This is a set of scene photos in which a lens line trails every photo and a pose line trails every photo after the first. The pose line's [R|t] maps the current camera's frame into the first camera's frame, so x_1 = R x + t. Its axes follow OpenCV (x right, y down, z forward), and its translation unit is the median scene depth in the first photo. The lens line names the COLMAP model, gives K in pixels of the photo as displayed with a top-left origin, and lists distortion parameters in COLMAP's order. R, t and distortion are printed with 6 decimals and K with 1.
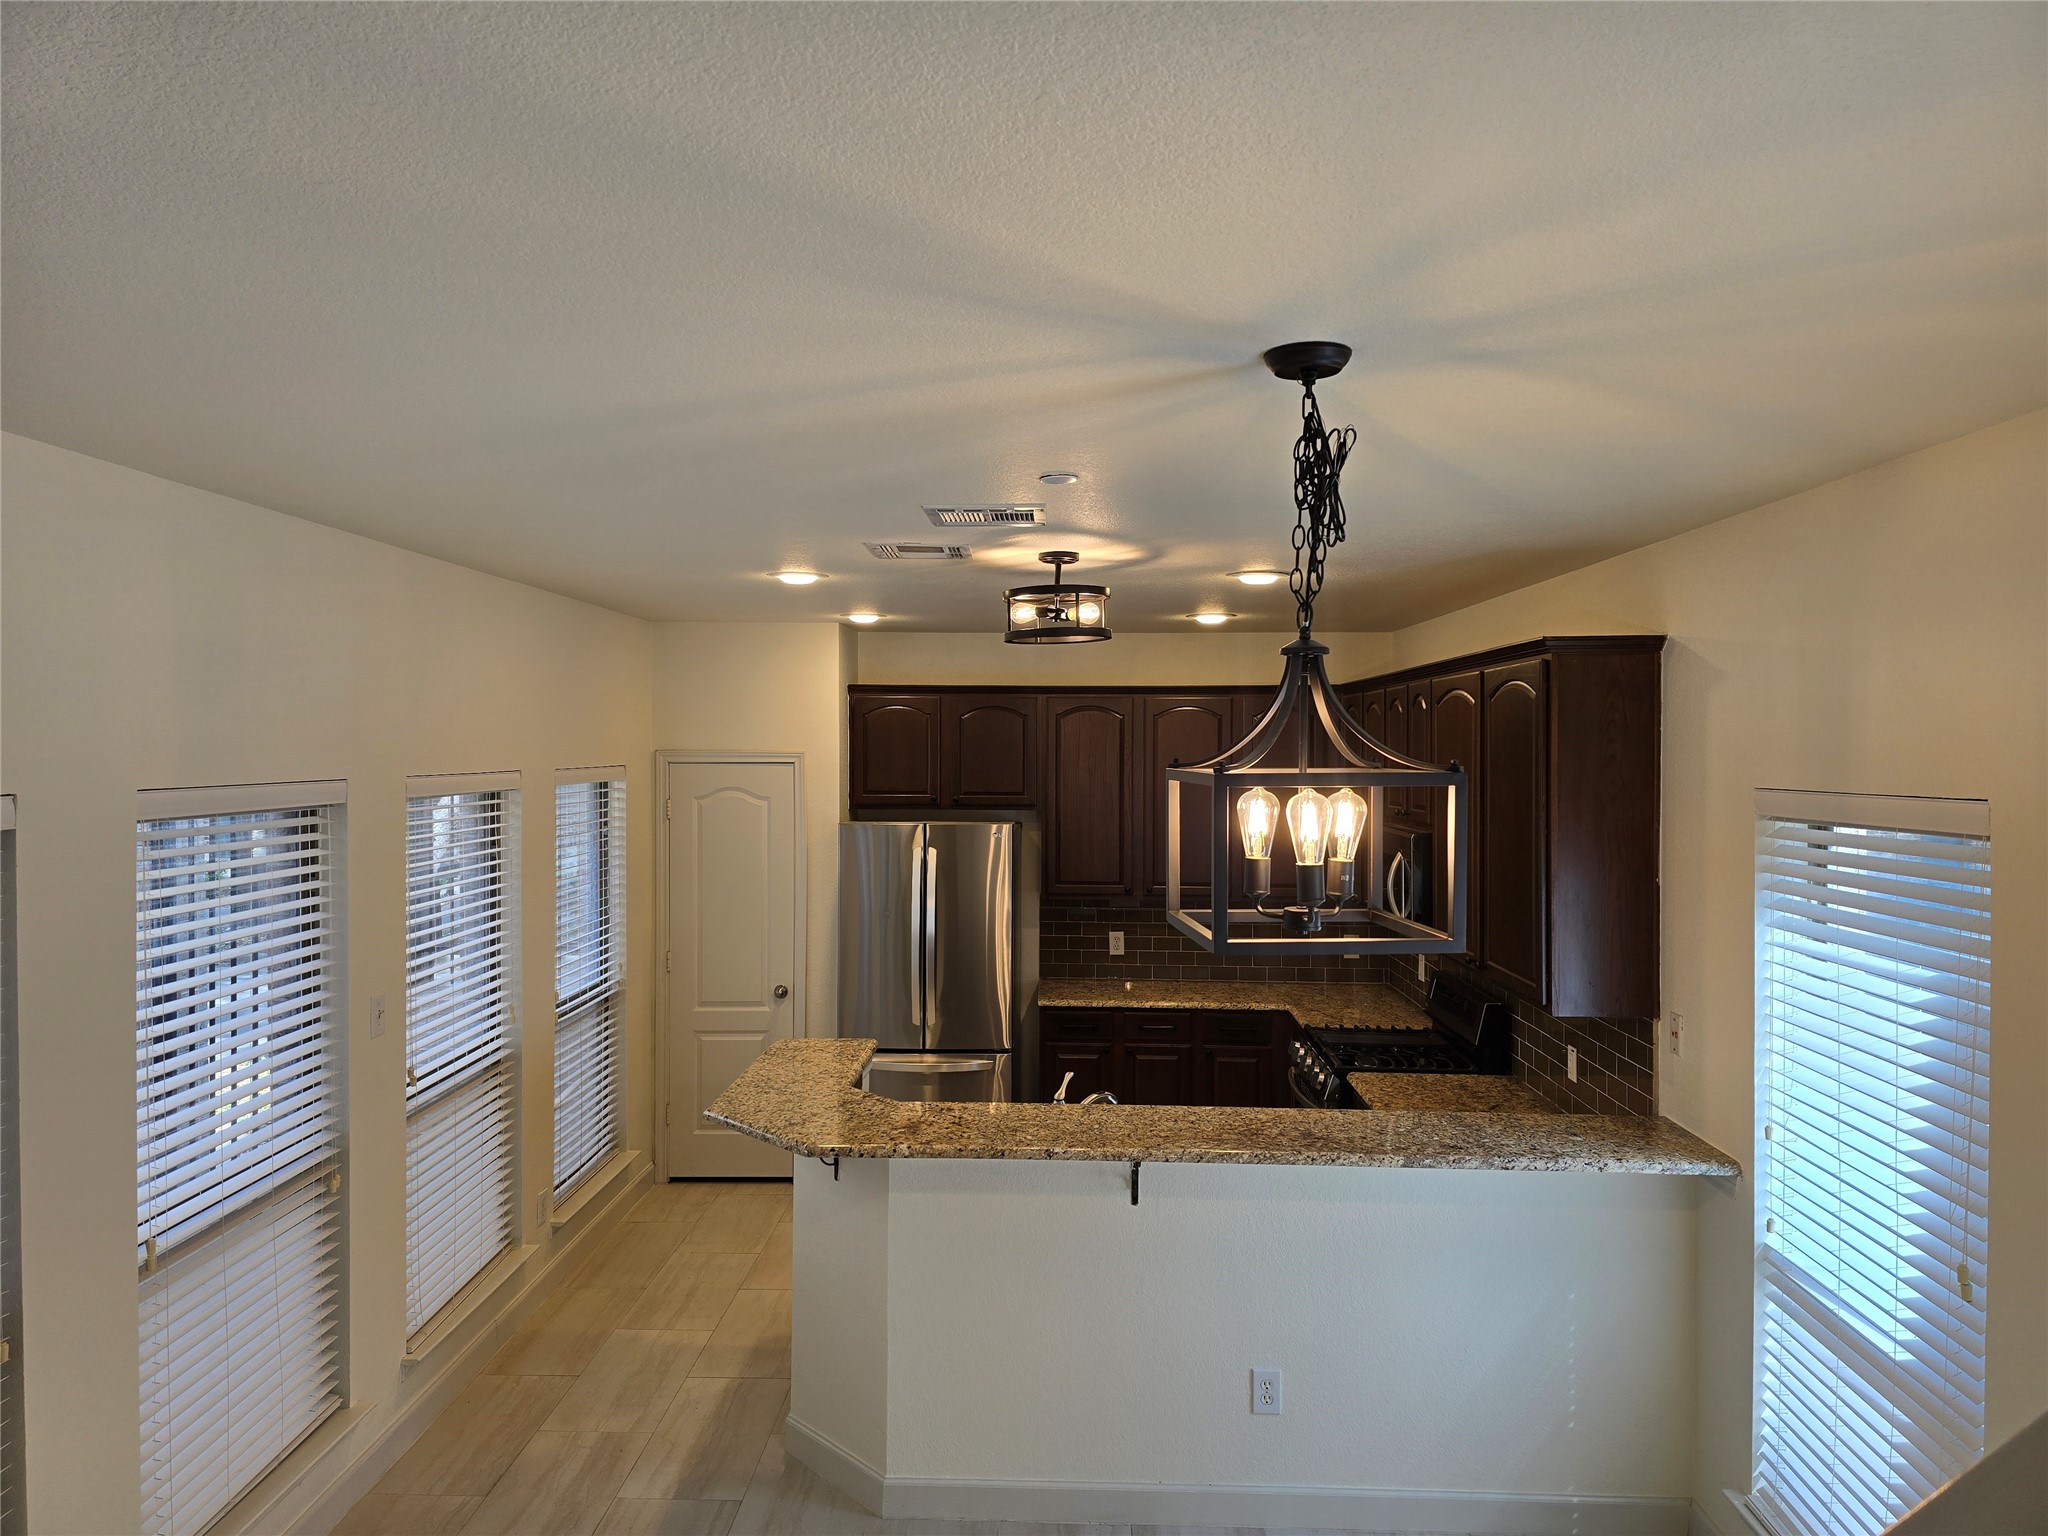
lens RADIAL K [[1379.0, 0, 1018.9], [0, 1379.0, 763.9], [0, 0, 1]] dist [0.064209, -0.056565]
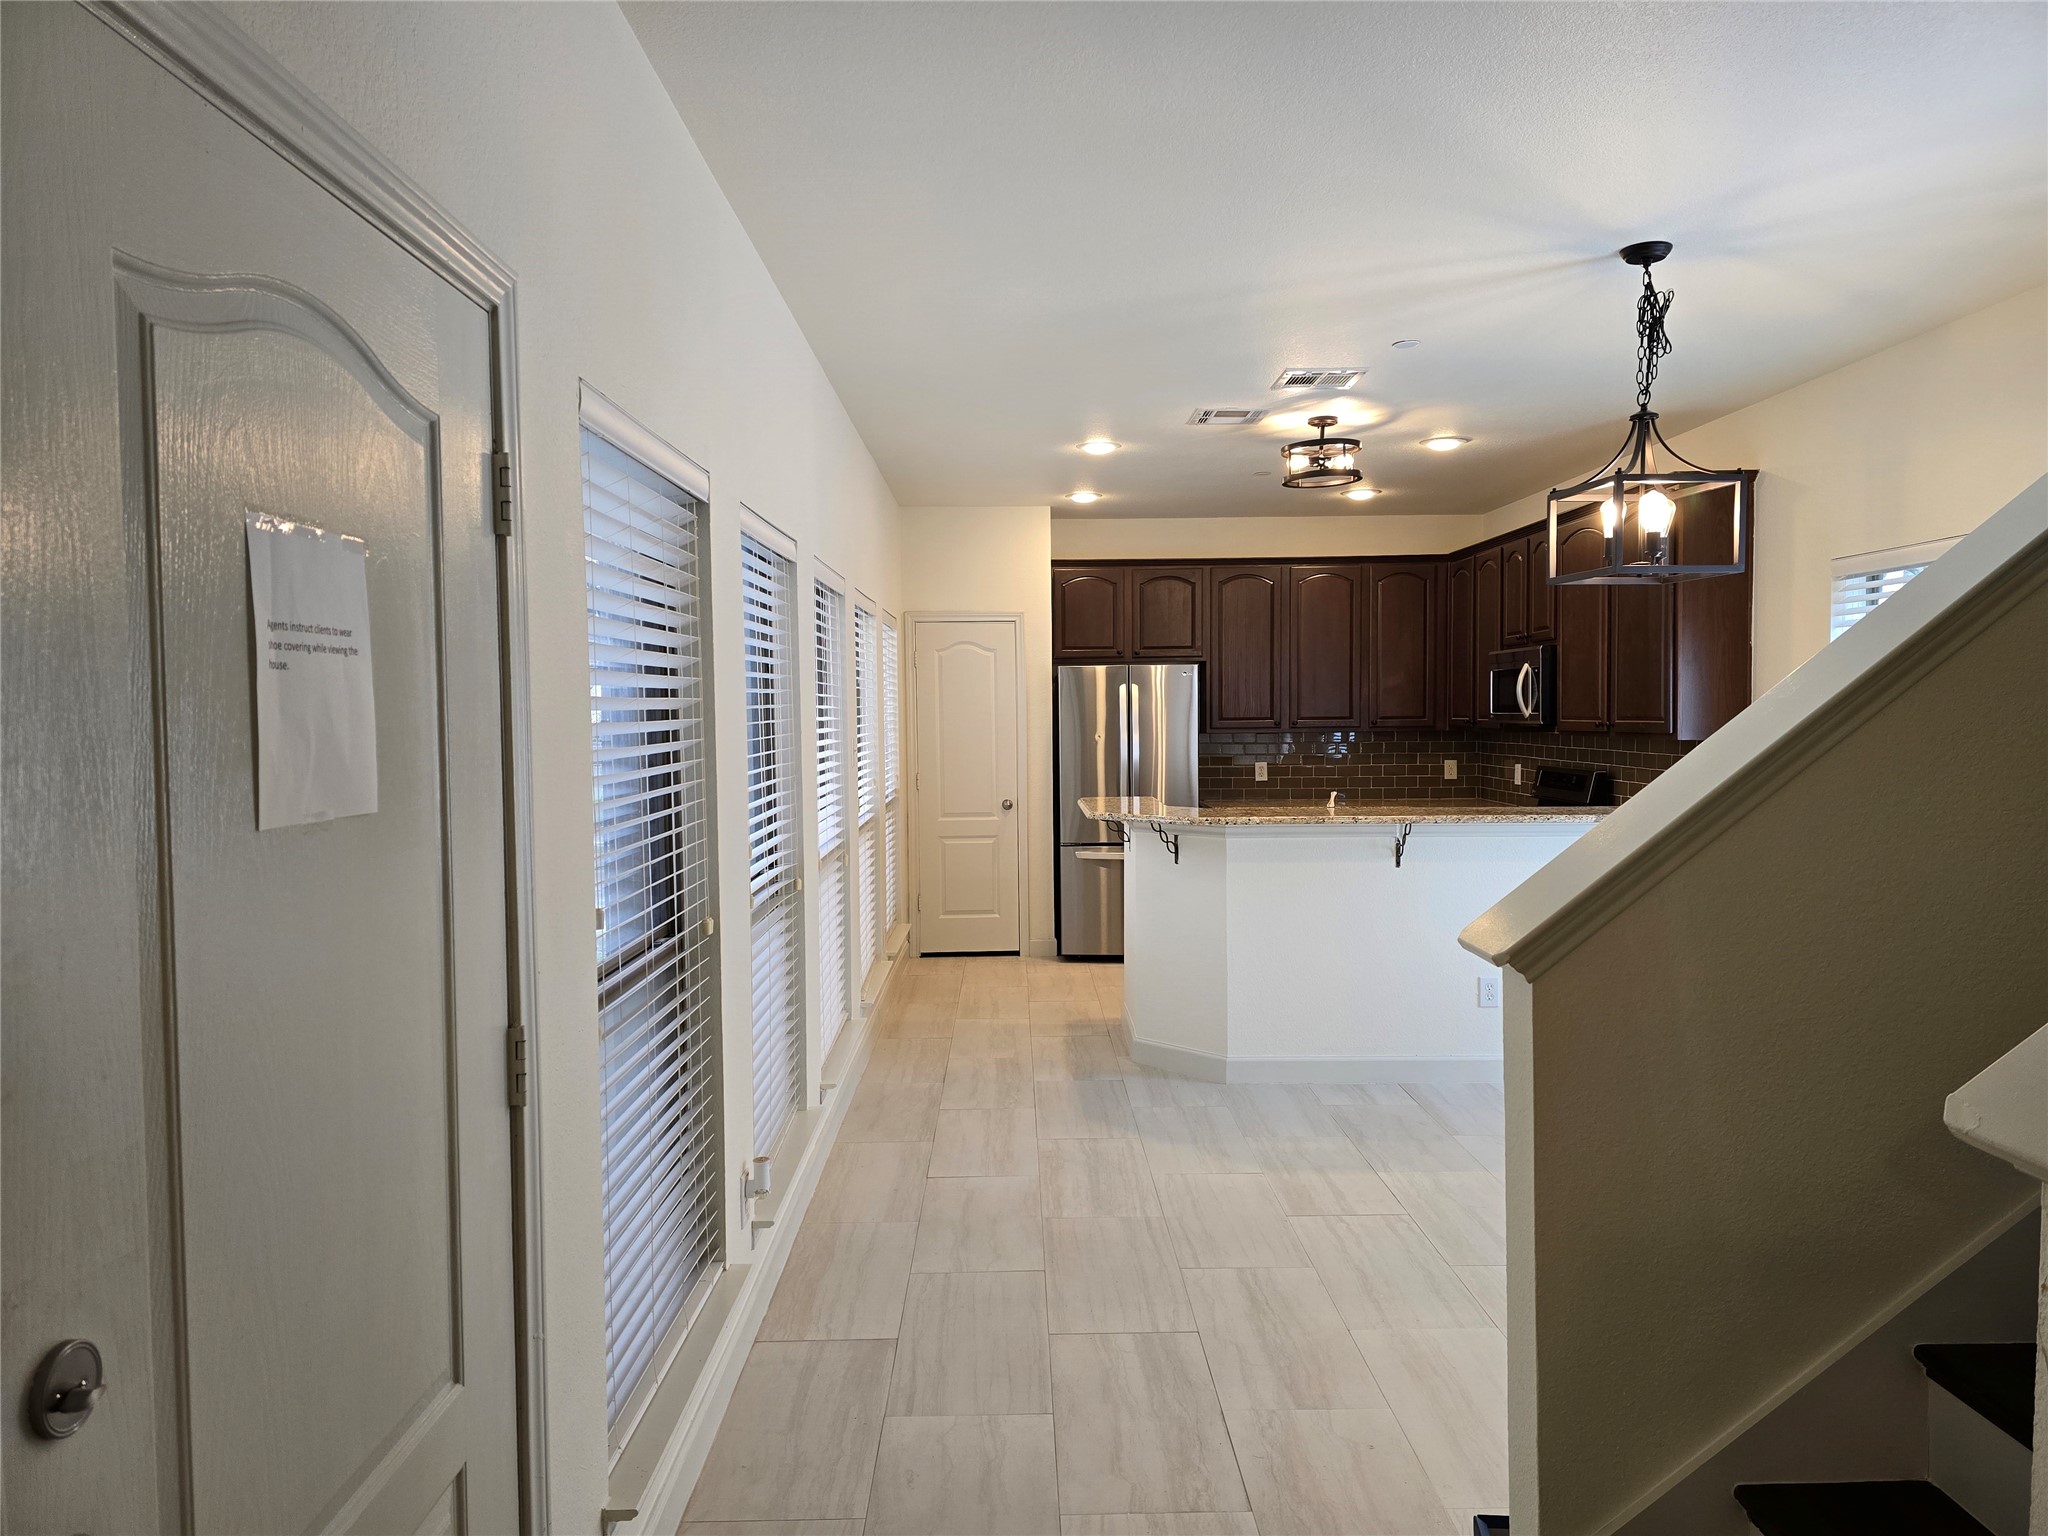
lens RADIAL K [[1379.0, 0, 1023.5], [0, 1379.0, 769.3], [0, 0, 1]] dist [0.064209, -0.056565]
pose [[0.999121, -0.017069, 0.038281, -0.333429], [0.015813, 0.999334, 0.032885, 0.149864], [-0.038817, -0.032250, 0.998726, -0.391843]]
